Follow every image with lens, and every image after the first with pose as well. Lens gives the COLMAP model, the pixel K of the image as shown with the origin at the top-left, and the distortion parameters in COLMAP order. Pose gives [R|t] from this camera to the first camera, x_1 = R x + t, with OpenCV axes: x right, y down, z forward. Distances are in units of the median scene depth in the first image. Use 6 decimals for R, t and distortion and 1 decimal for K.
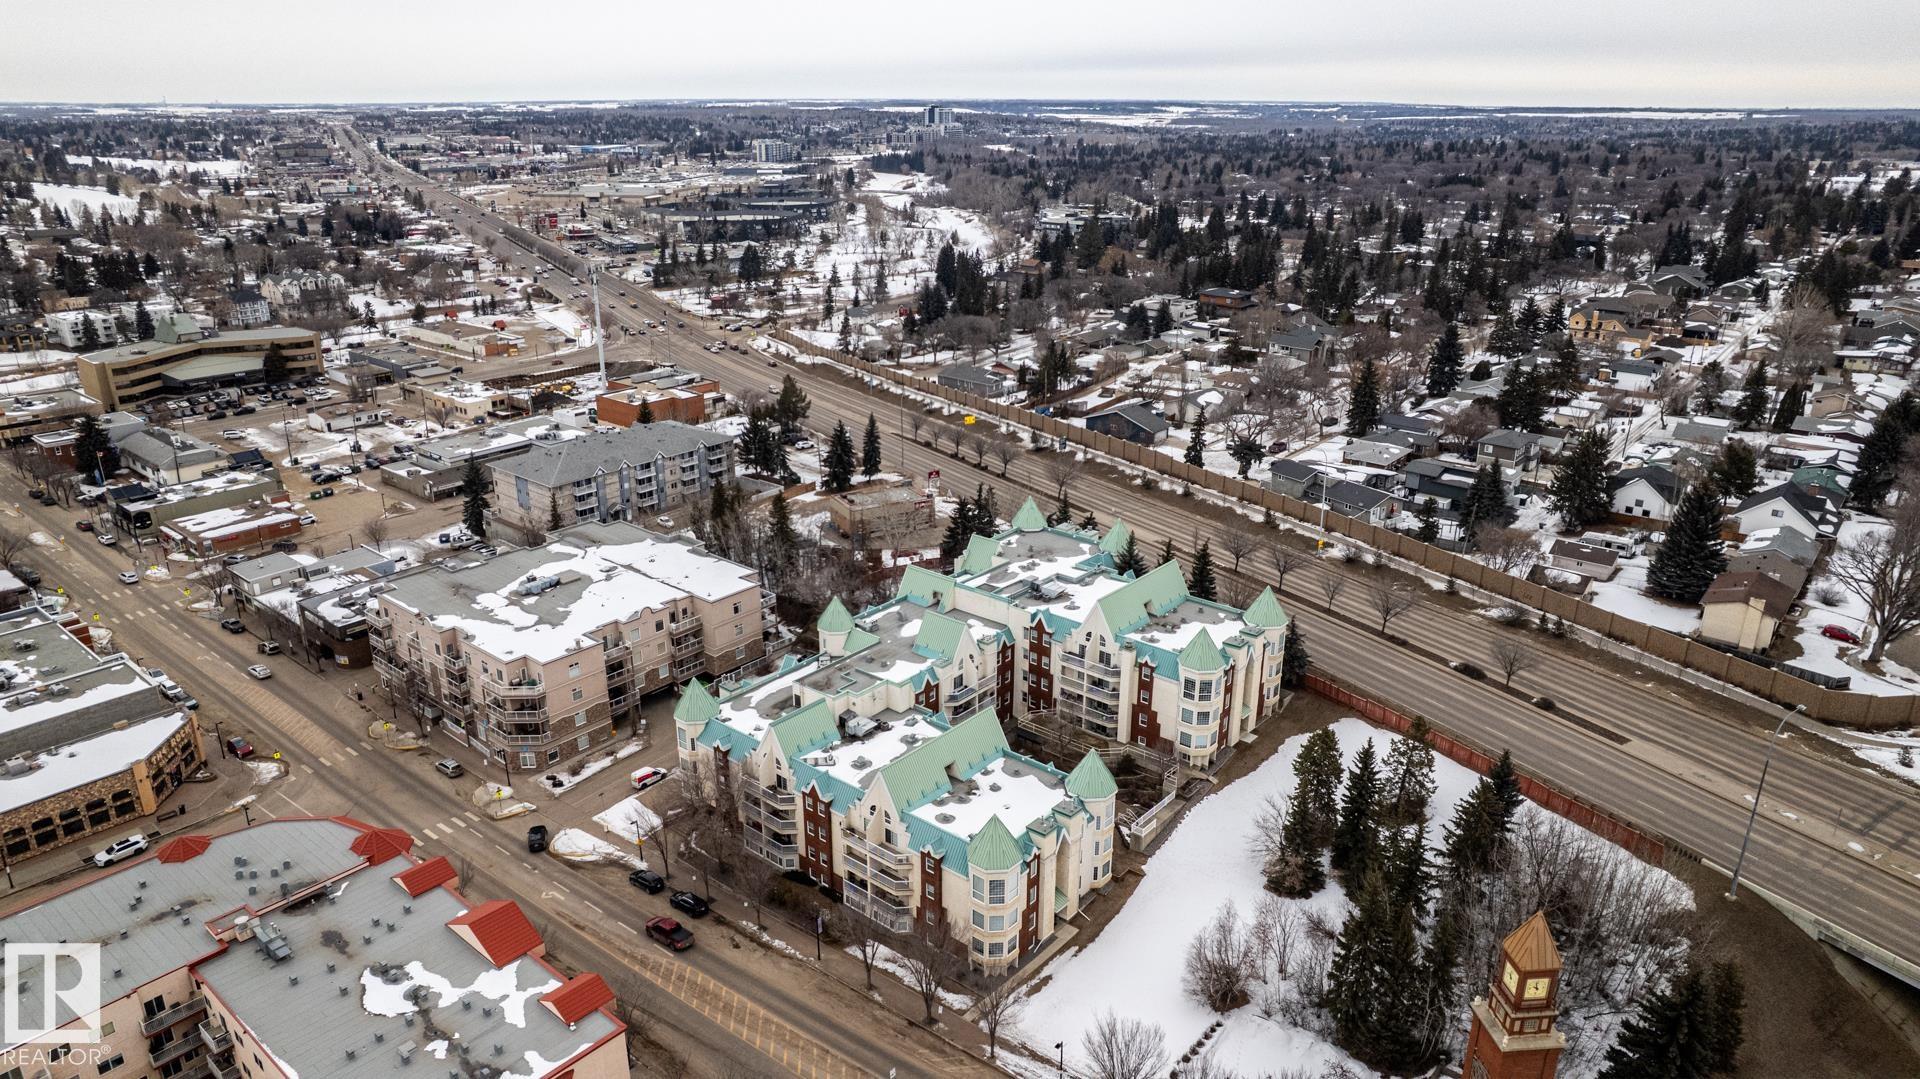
lens RADIAL K [[1220.4, 0, 960.0], [0, 1220.4, 539.5], [0, 0, 1]] dist [-0.051886, -0.003978]
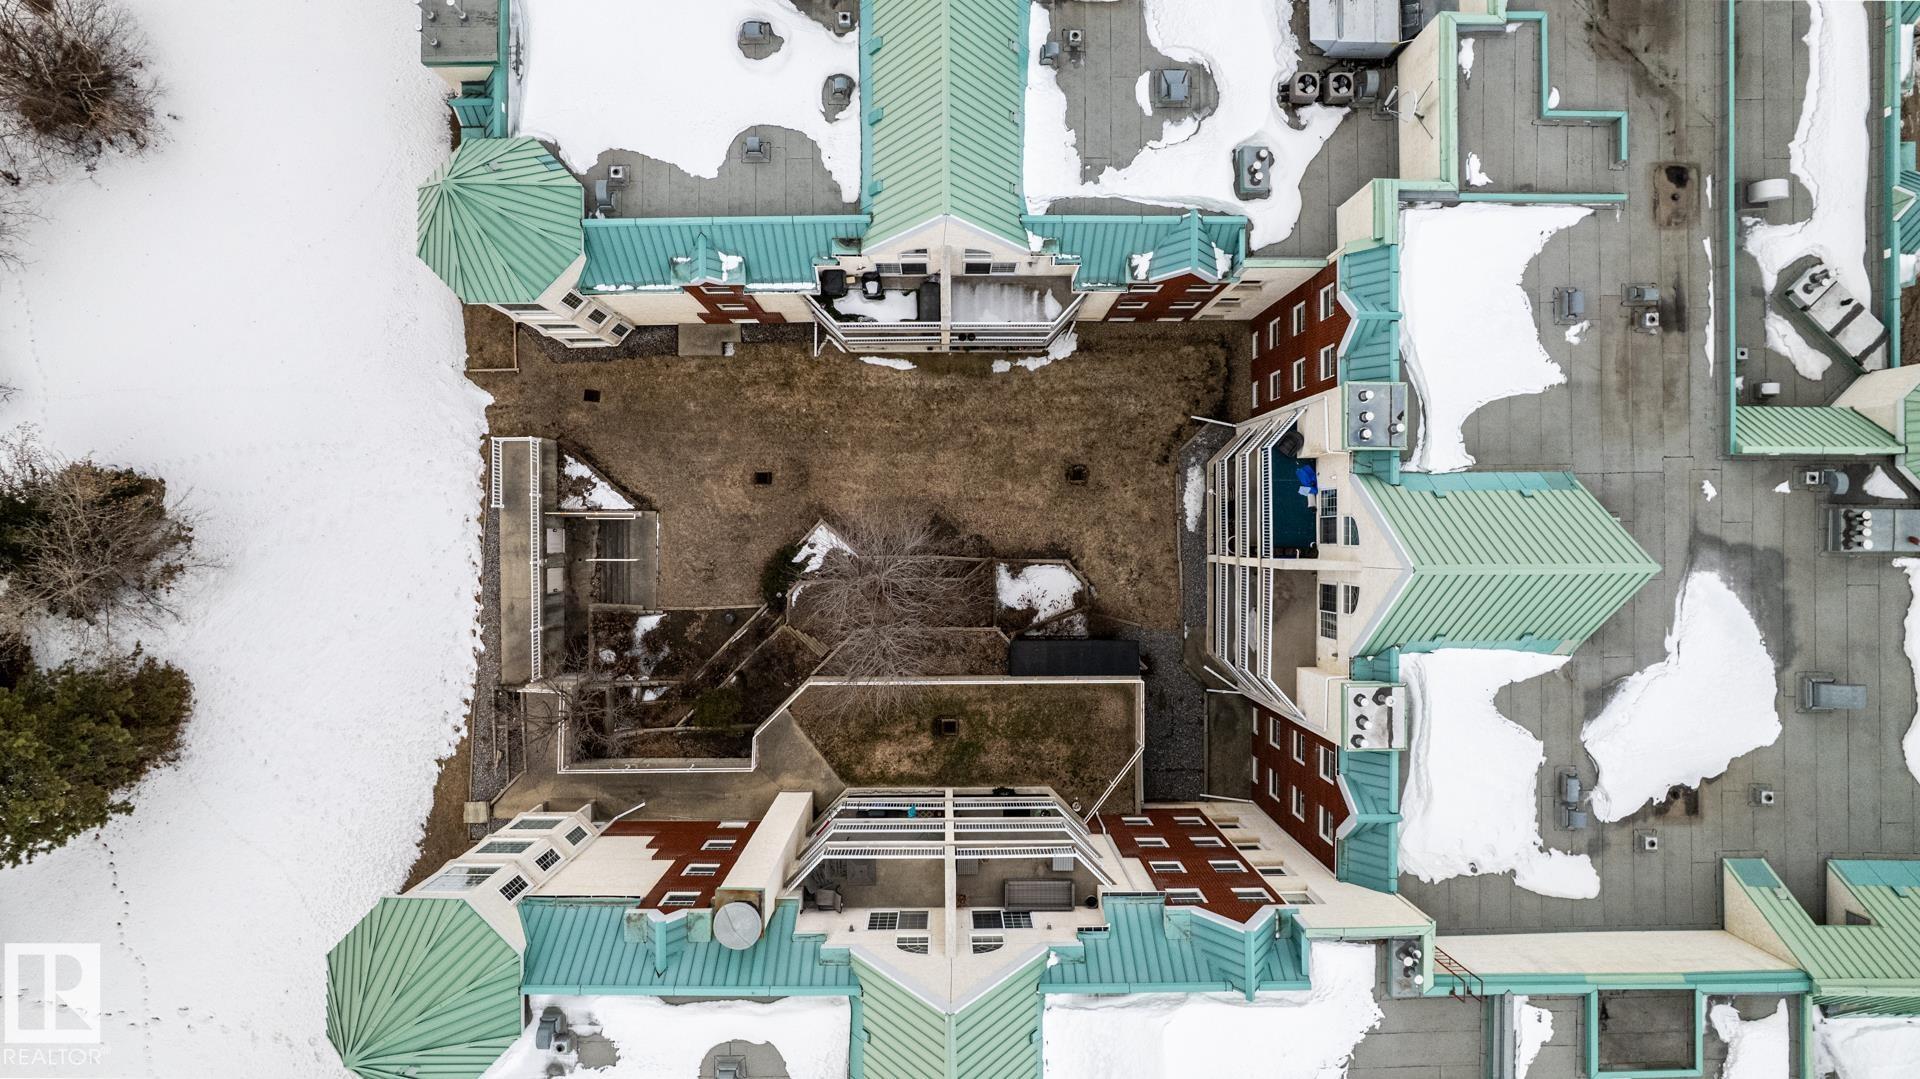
lens RADIAL K [[1239.3, 0, 954.6], [0, 1239.3, 533.5], [0, 0, 1]] dist [-0.075945, 0.066493]
pose [[-0.762621, 0.646777, -0.009424, 0.052696], [-0.229924, -0.257431, 0.938544, -0.091042], [0.604602, 0.717920, 0.345032, 0.717465]]
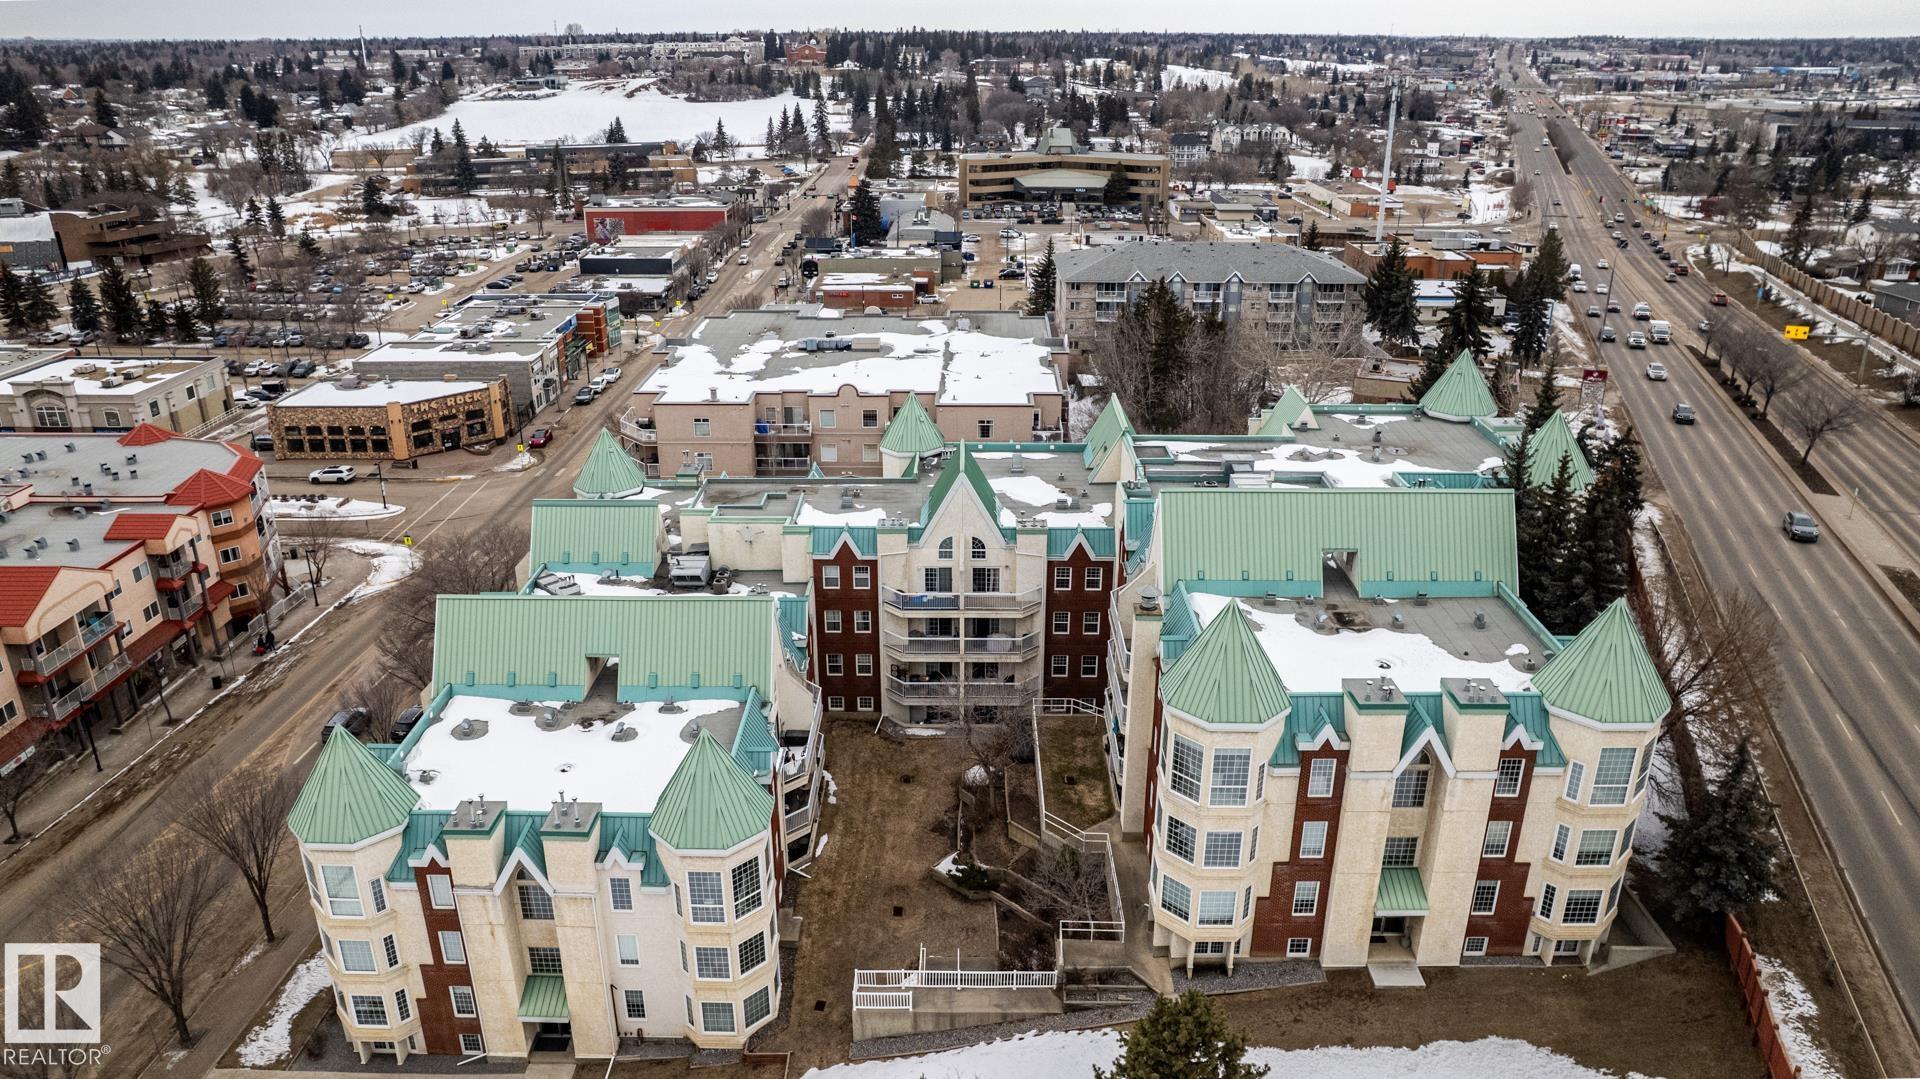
lens RADIAL K [[1266.3, 0, 951.9], [0, 1266.3, 544.7], [0, 0, 1]] dist [-0.075035, 0.070054]
pose [[0.633421, 0.288563, -0.717990, 0.314976], [-0.261172, 0.953144, 0.152663, 0.016535], [0.728400, 0.090819, 0.679106, 0.531835]]
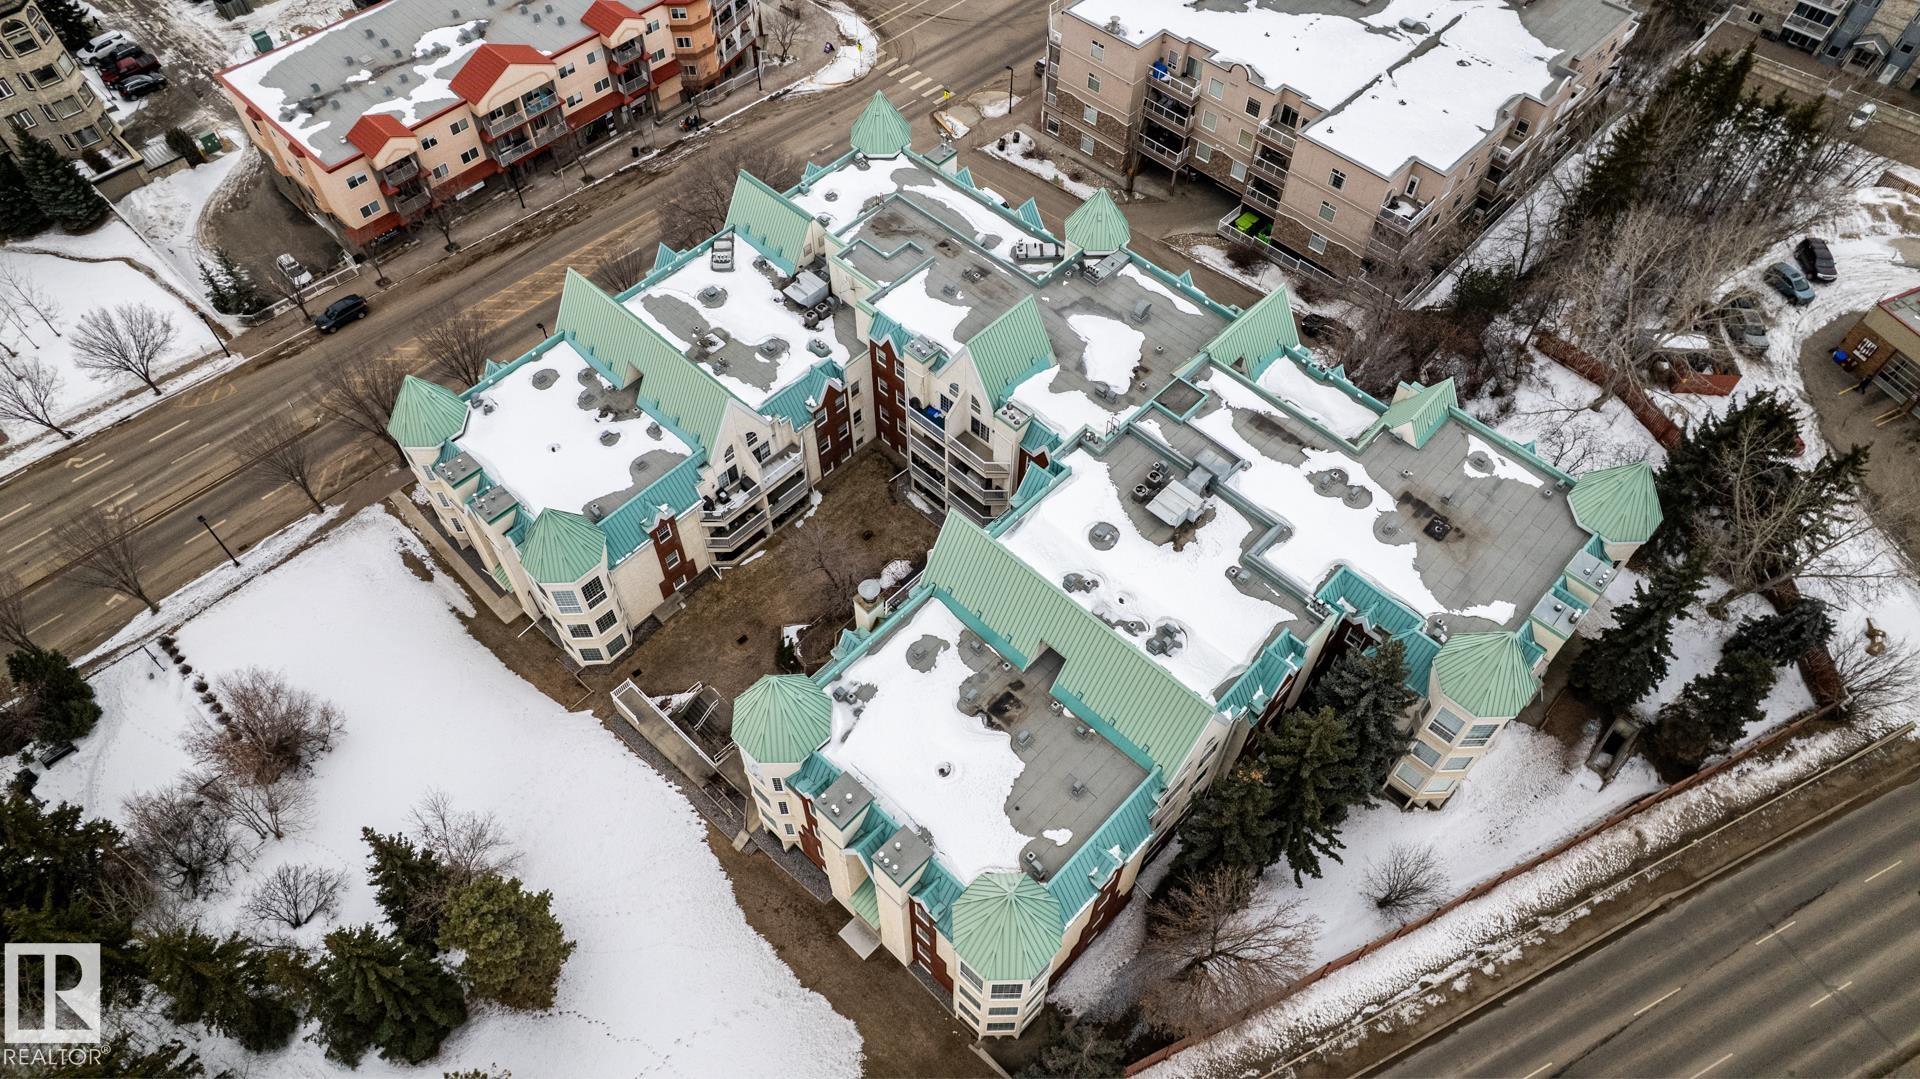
lens RADIAL K [[1227.7, 0, 953.1], [0, 1227.7, 537.5], [0, 0, 1]] dist [-0.077314, 0.064091]
pose [[-0.063083, 0.808048, -0.585730, 0.318147], [-0.346032, 0.532783, 0.772272, -0.244066], [0.936100, 0.251398, 0.246001, 0.726305]]
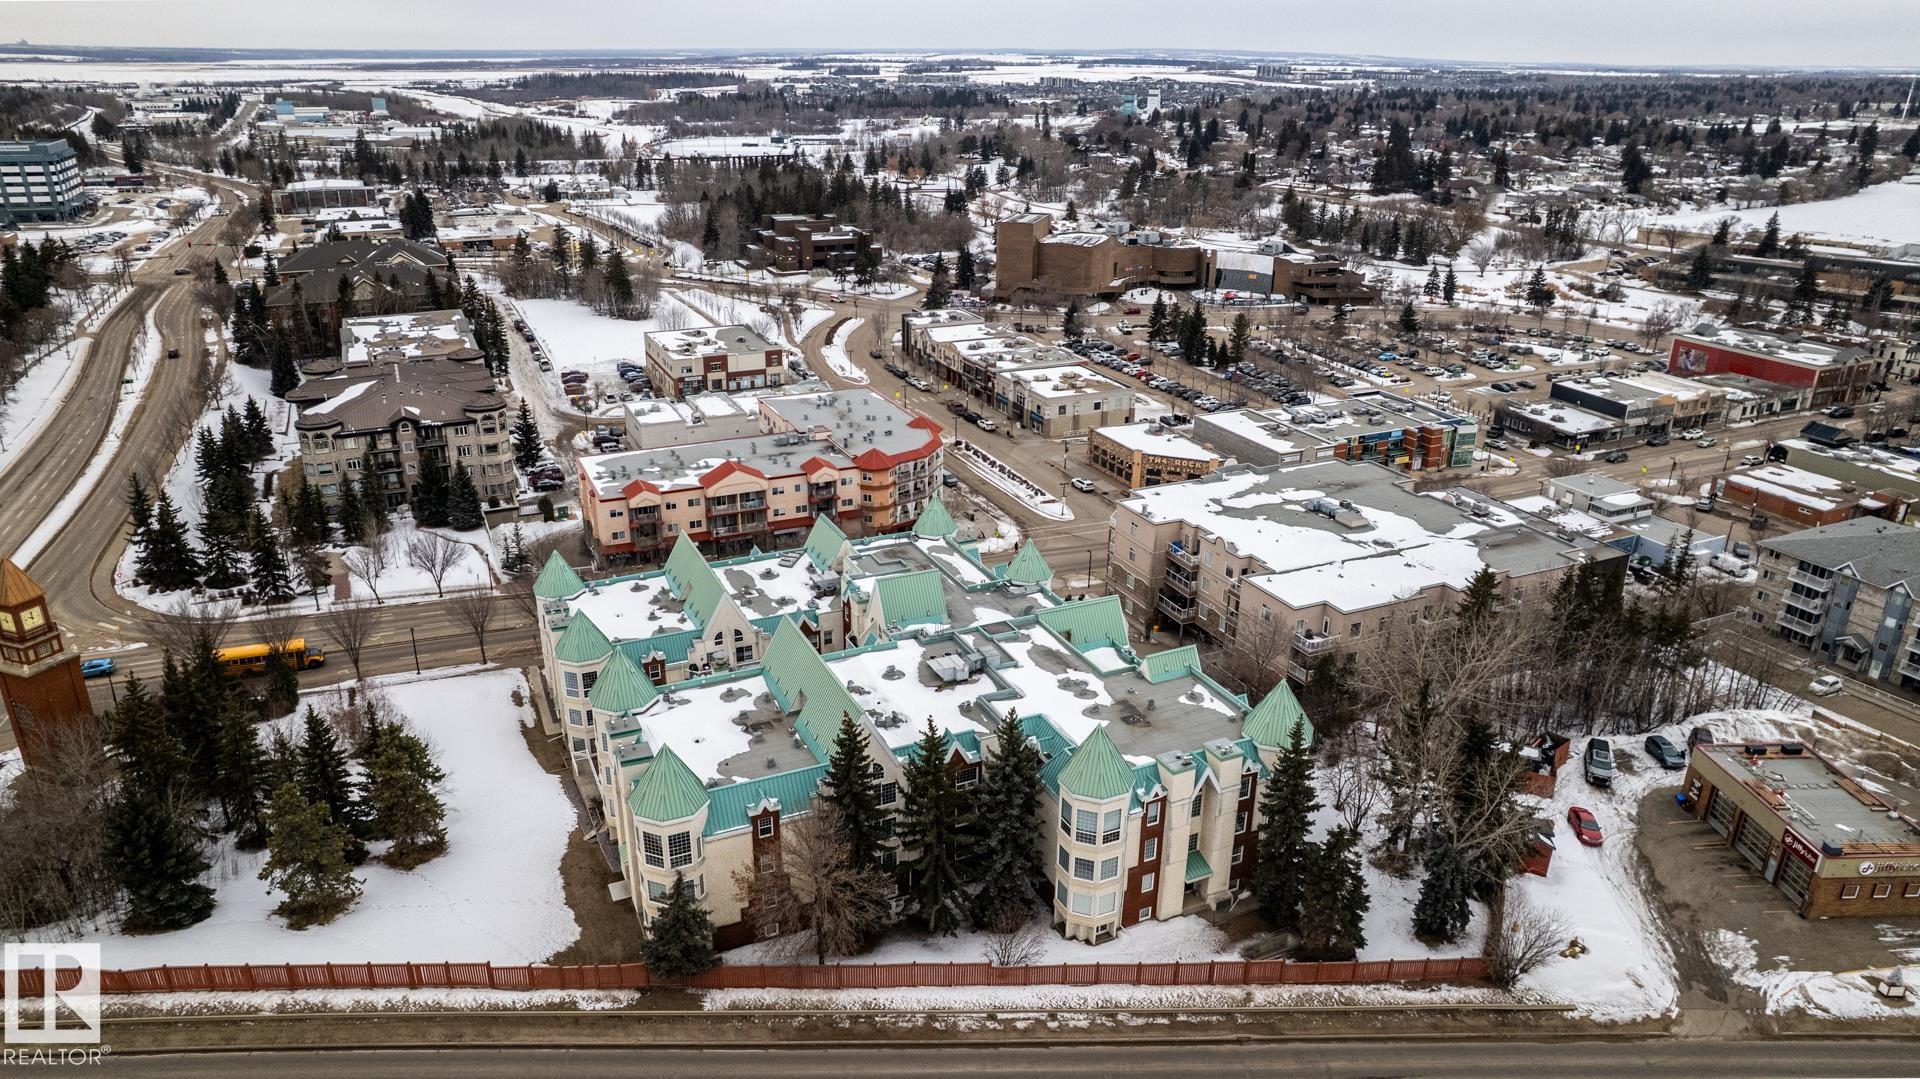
lens RADIAL K [[1239.3, 0, 954.6], [0, 1239.3, 533.5], [0, 0, 1]] dist [-0.075945, 0.066493]
pose [[-0.422713, 0.323570, -0.846532, 0.528840], [-0.320358, 0.820431, 0.473564, -0.283954], [0.847752, 0.471375, -0.243149, 1.002862]]
